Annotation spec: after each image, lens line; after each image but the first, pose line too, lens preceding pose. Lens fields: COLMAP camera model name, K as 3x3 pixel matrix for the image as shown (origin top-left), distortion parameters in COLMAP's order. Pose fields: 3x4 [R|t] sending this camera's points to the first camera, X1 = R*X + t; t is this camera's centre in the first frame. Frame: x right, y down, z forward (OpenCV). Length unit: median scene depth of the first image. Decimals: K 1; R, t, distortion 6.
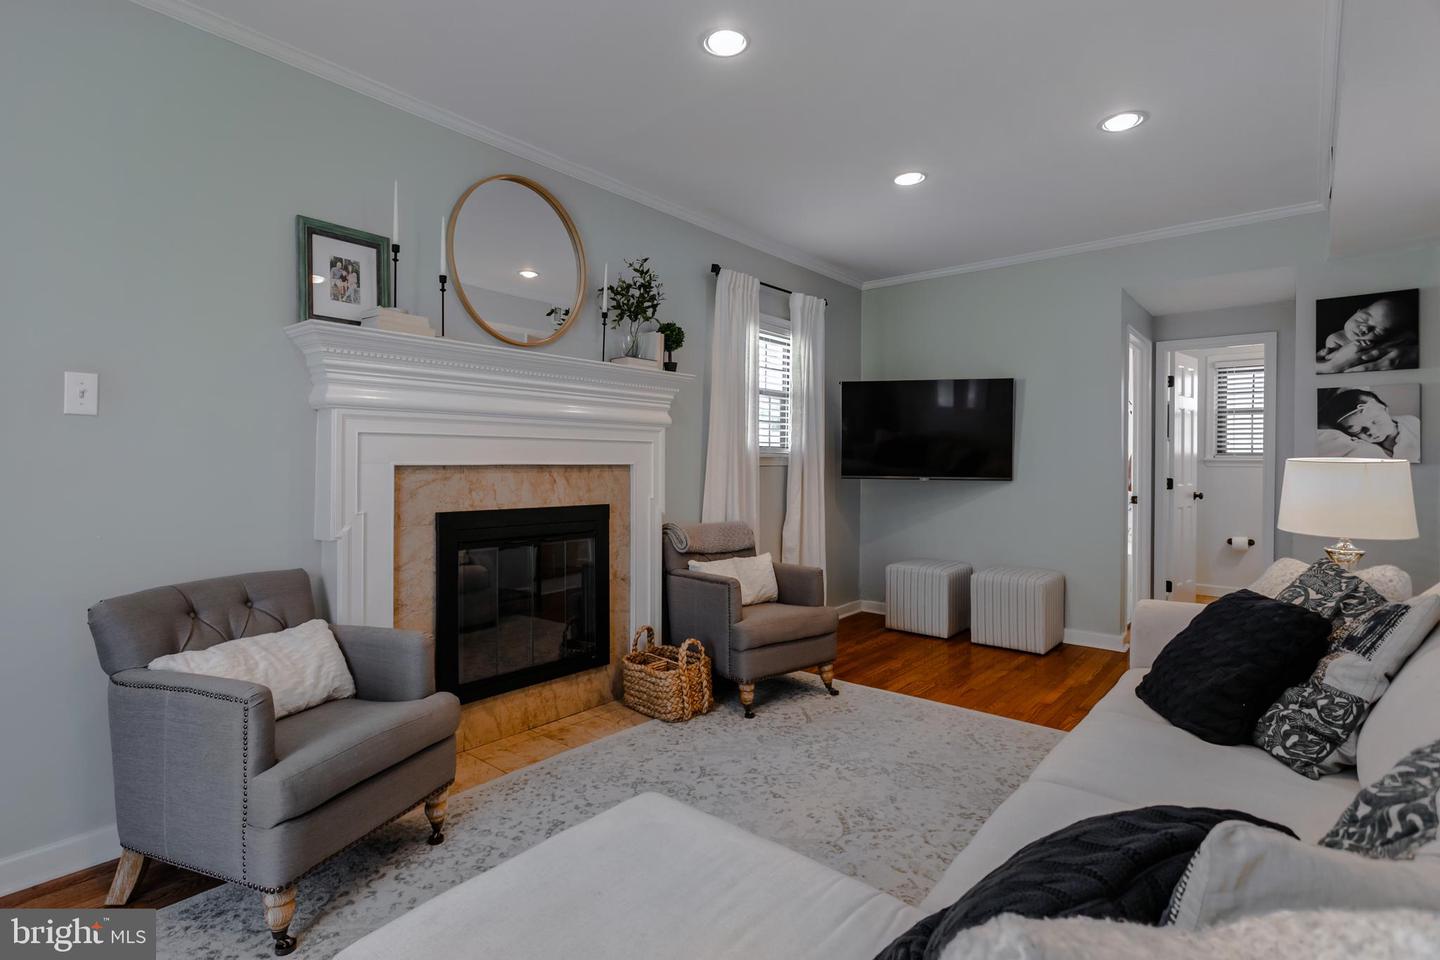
lens RADIAL K [[761.0, 0, 721.8], [0, 761.0, 457.4], [0, 0, 1]] dist [0.001102, 0.000280]
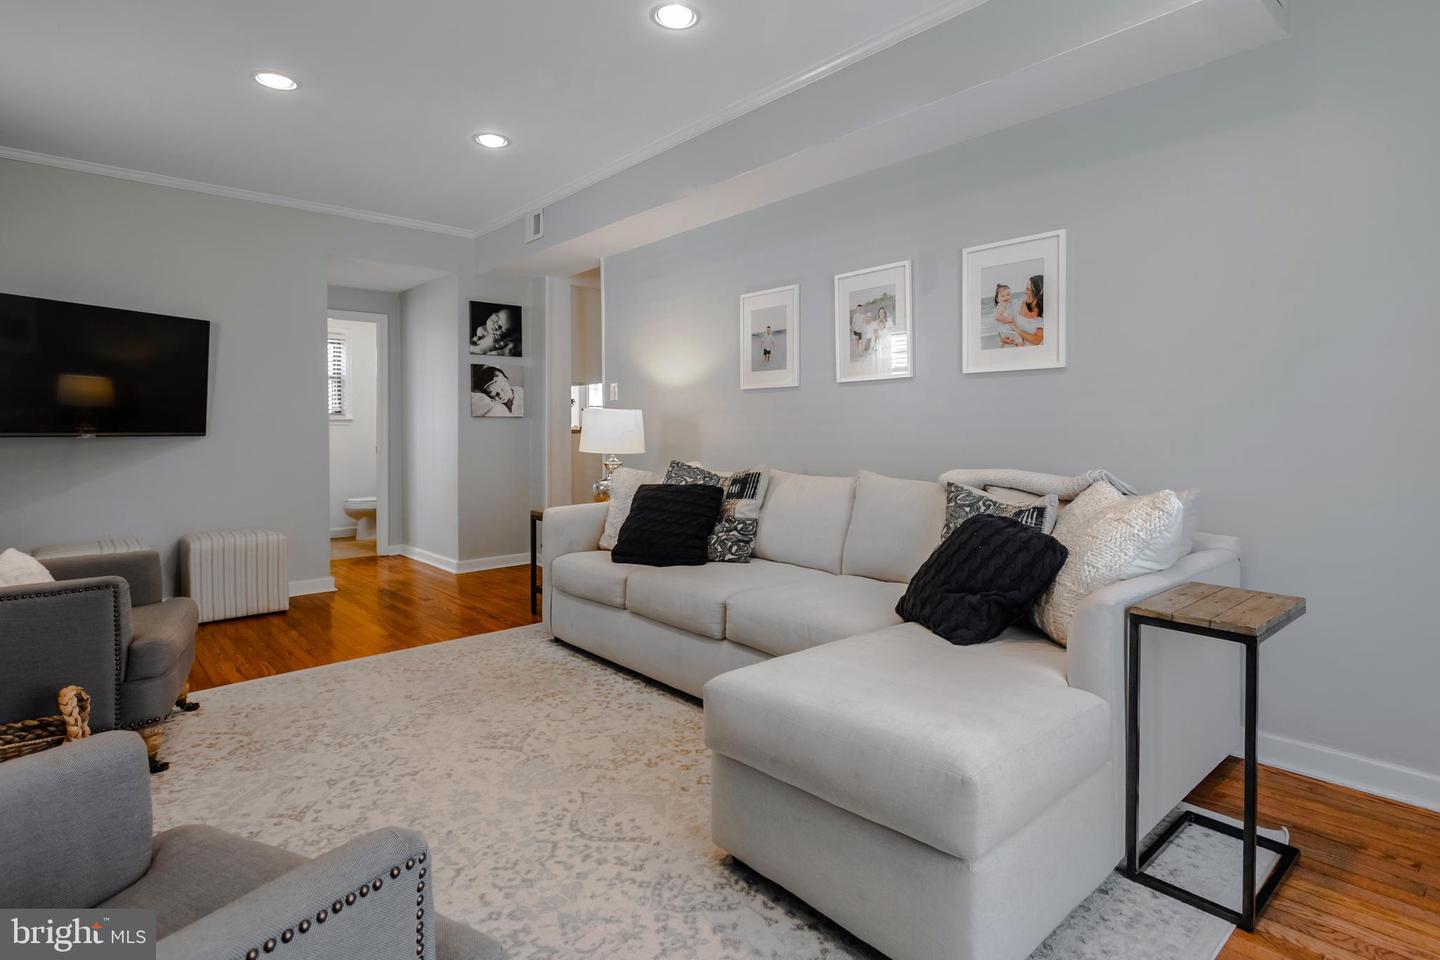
lens RADIAL K [[734.3, 0, 723.5], [0, 734.3, 435.4], [0, 0, 1]] dist [0.004100, 0.001896]
pose [[0.113221, -0.009042, 0.993529, -0.546331], [0.003018, 0.999957, 0.008757, 0.033404], [-0.993565, 0.002007, 0.113243, 0.404251]]
